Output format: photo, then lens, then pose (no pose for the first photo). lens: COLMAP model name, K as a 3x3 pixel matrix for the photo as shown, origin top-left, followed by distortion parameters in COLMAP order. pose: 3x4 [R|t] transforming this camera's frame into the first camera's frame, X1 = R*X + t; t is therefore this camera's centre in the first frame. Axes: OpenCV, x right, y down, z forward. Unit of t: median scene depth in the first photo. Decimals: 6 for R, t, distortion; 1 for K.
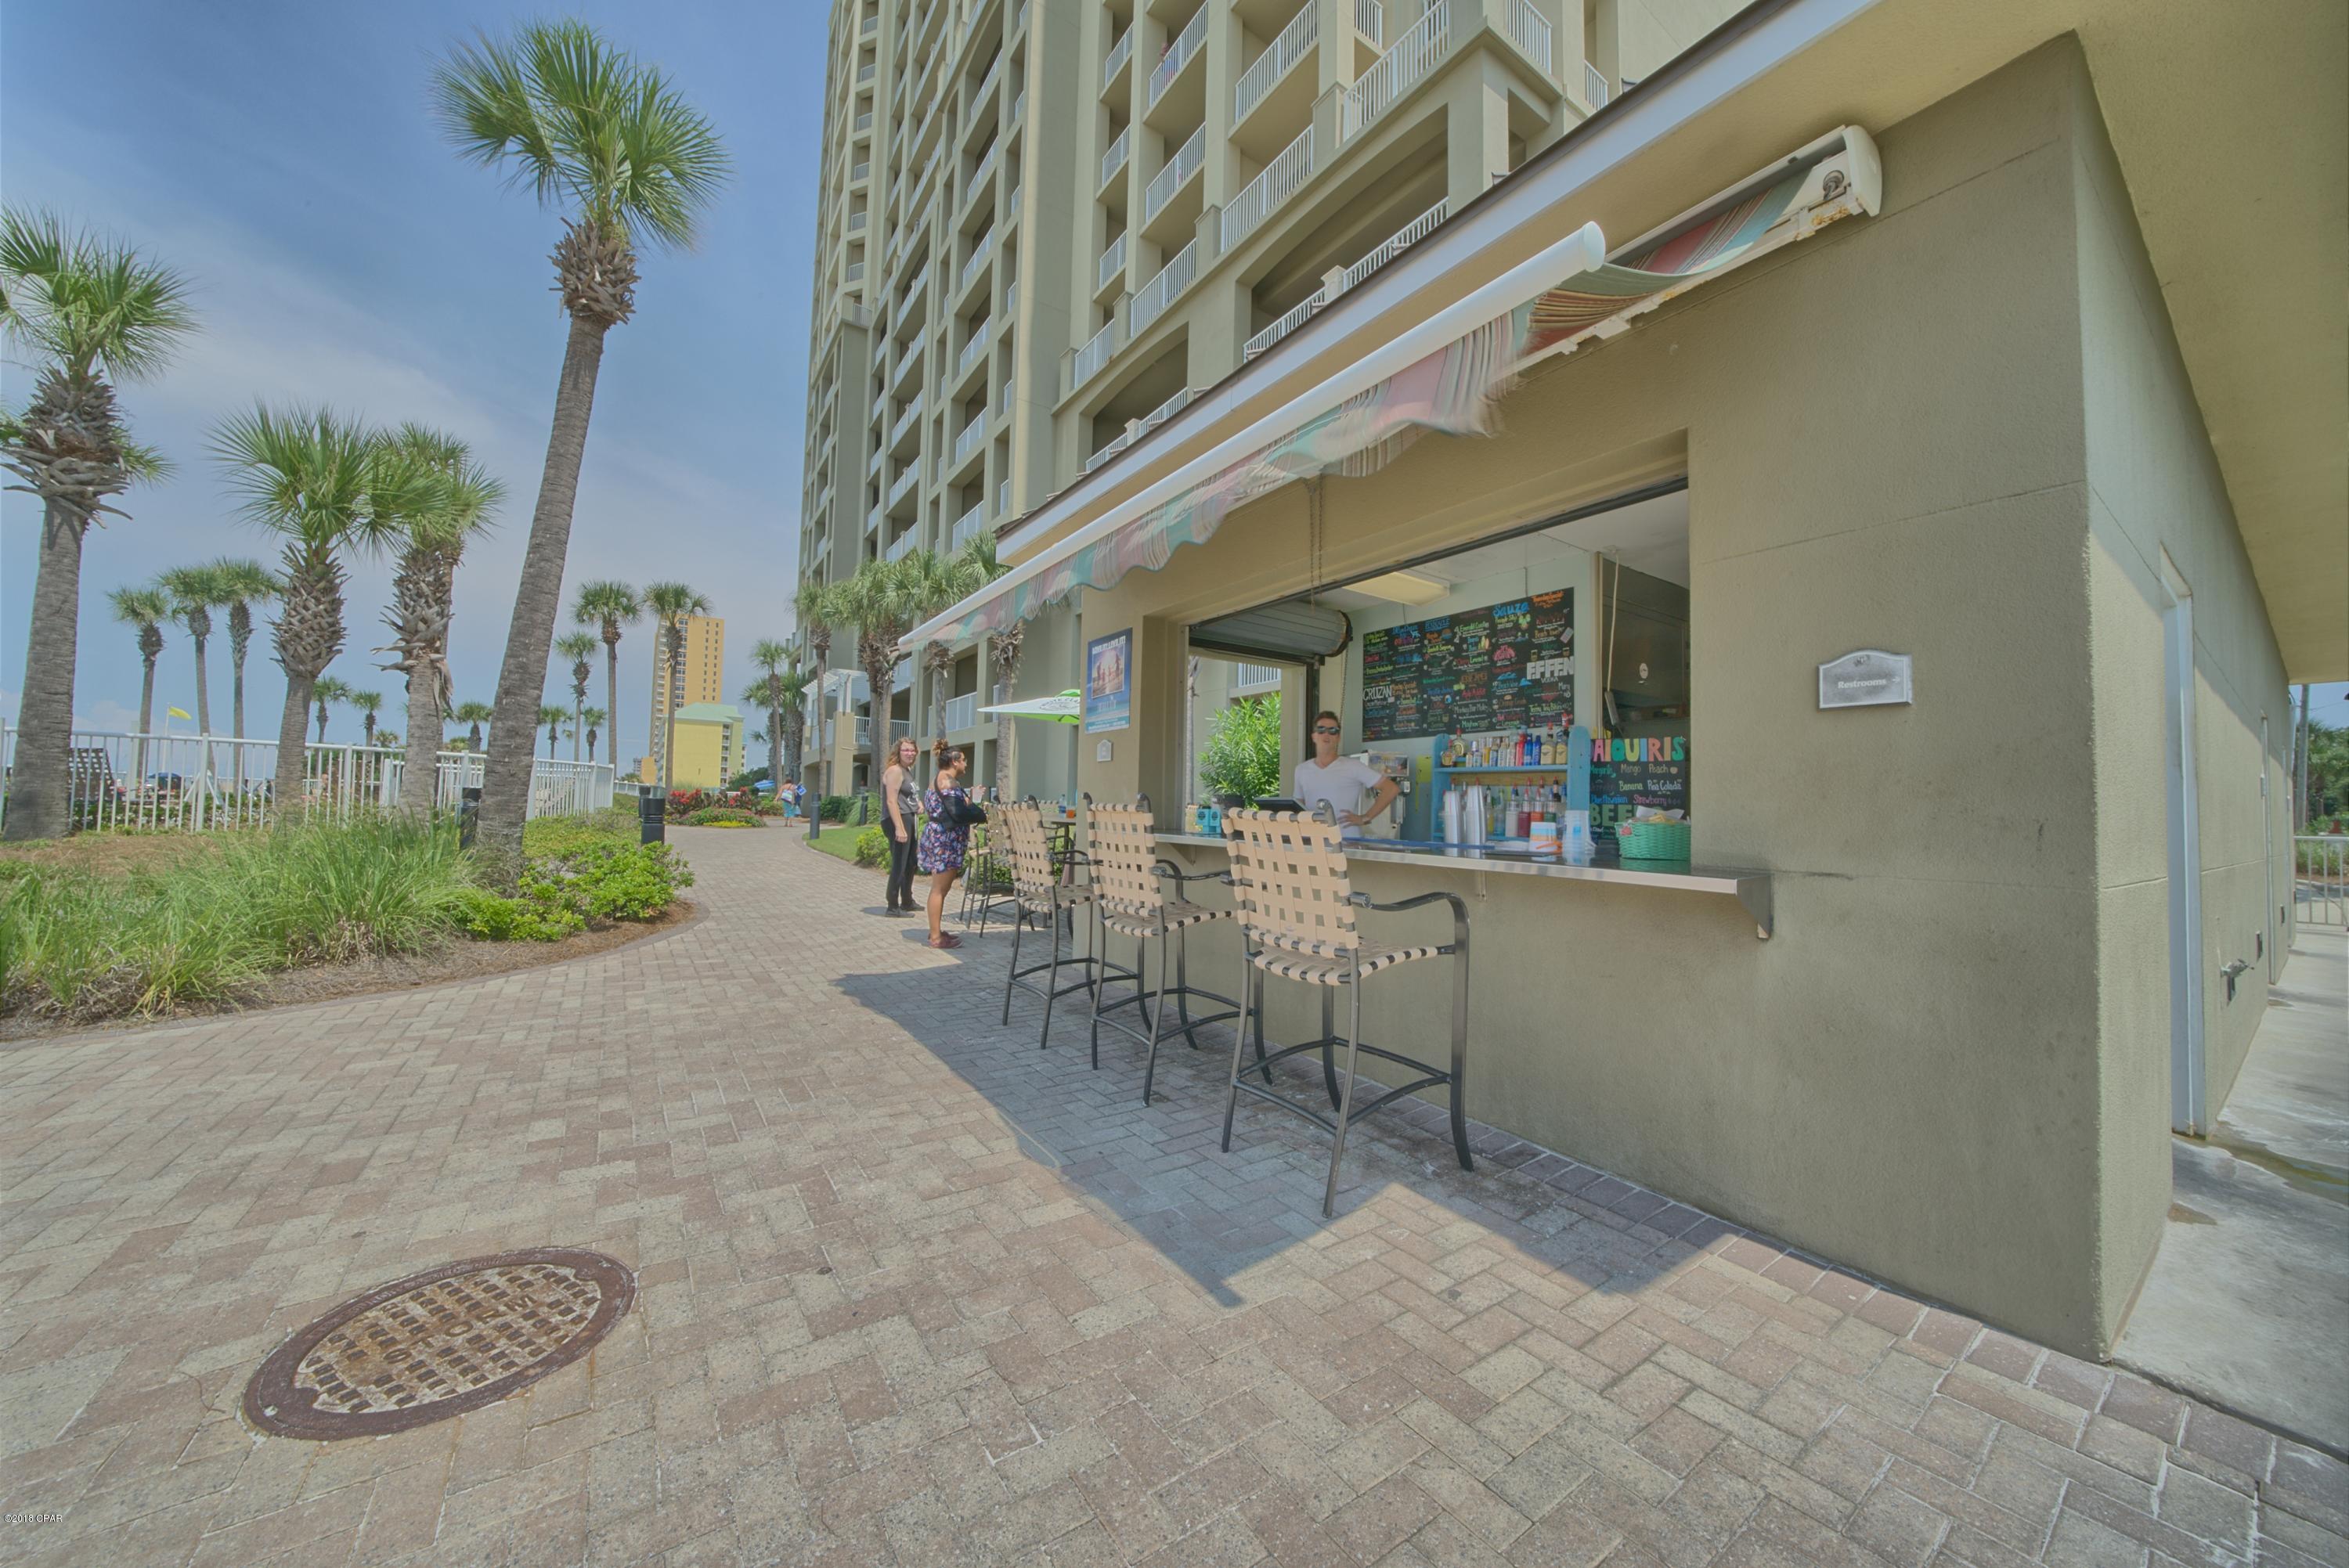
lens RADIAL K [[799.3, 0, 1161.3], [0, 799.3, 781.0], [0, 0, 1]] dist [-0.019231, 0.000804]
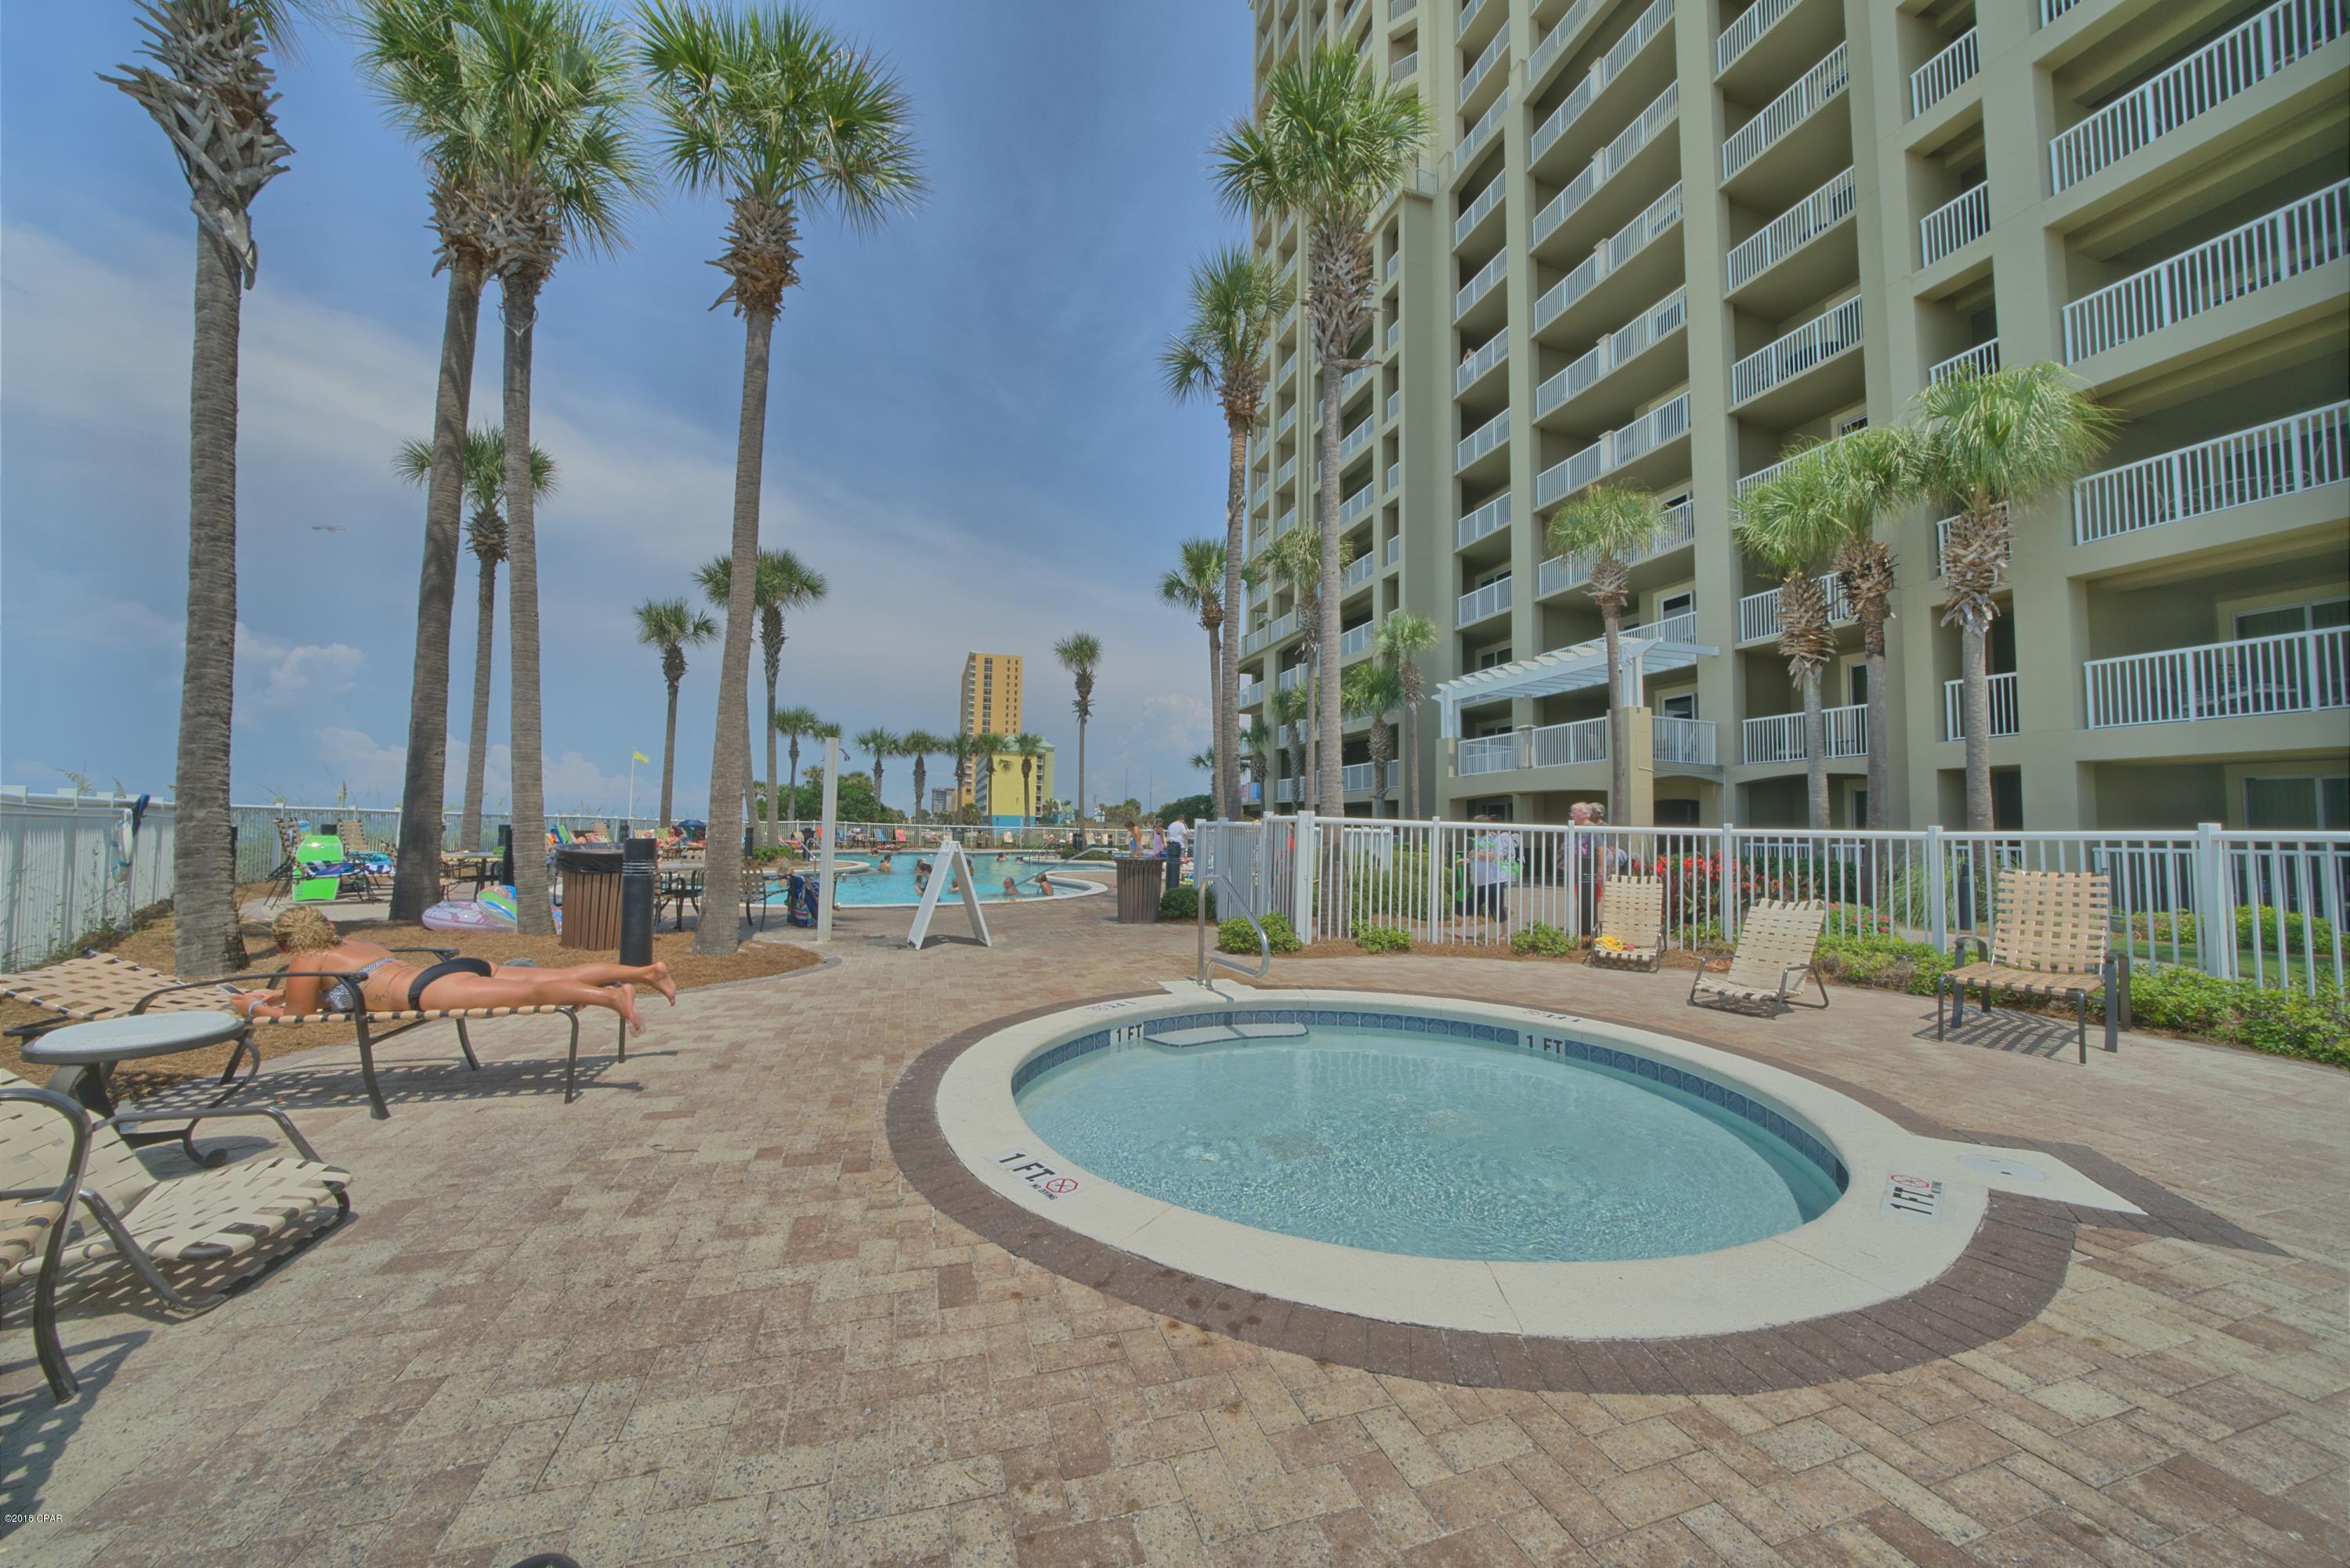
lens RADIAL K [[799.6, 0, 1157.0], [0, 799.6, 779.6], [0, 0, 1]] dist [-0.019231, 0.000804]
pose [[0.955016, -0.021027, -0.295809, -0.672732], [0.011917, 0.999399, -0.032567, -0.025728], [0.296316, 0.027576, 0.954692, 0.410109]]
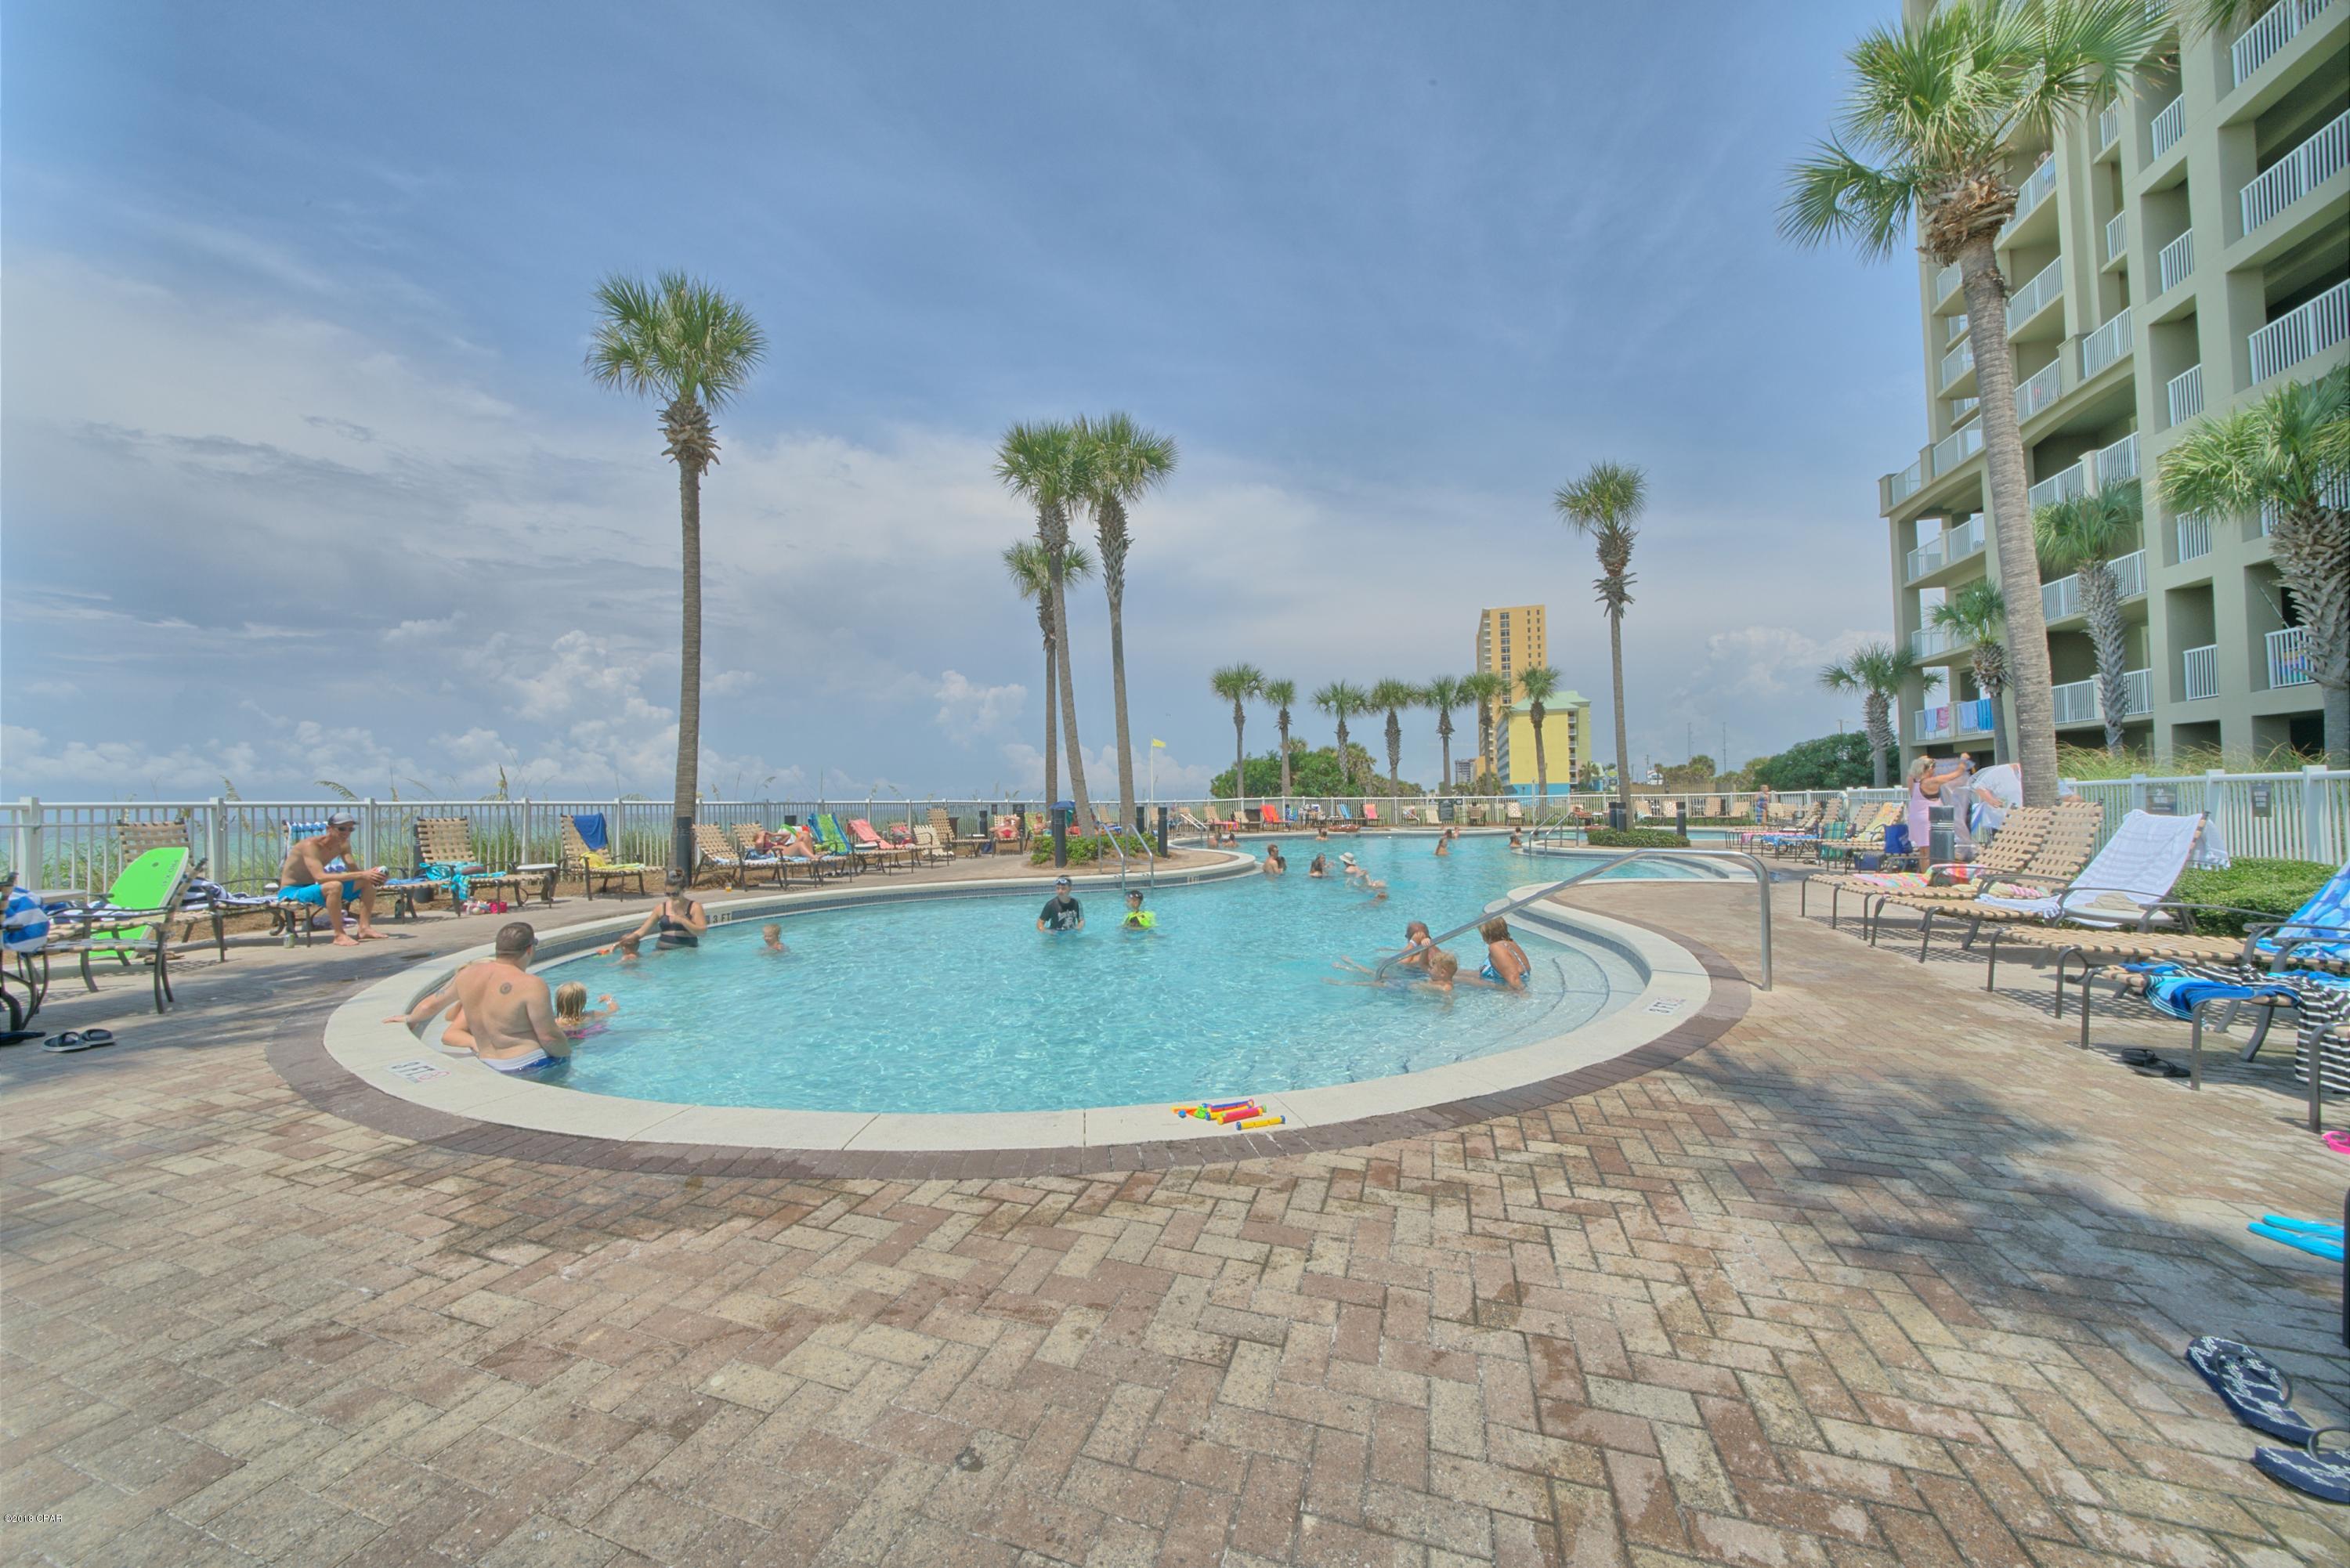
lens RADIAL K [[799.6, 0, 1179.0], [0, 799.6, 781.3], [0, 0, 1]] dist [-0.019231, 0.000804]
pose [[0.610371, -0.050801, -0.790485, -0.824589], [0.057608, 0.998146, -0.019664, -0.012384], [0.790018, -0.033536, 0.612166, 0.790896]]
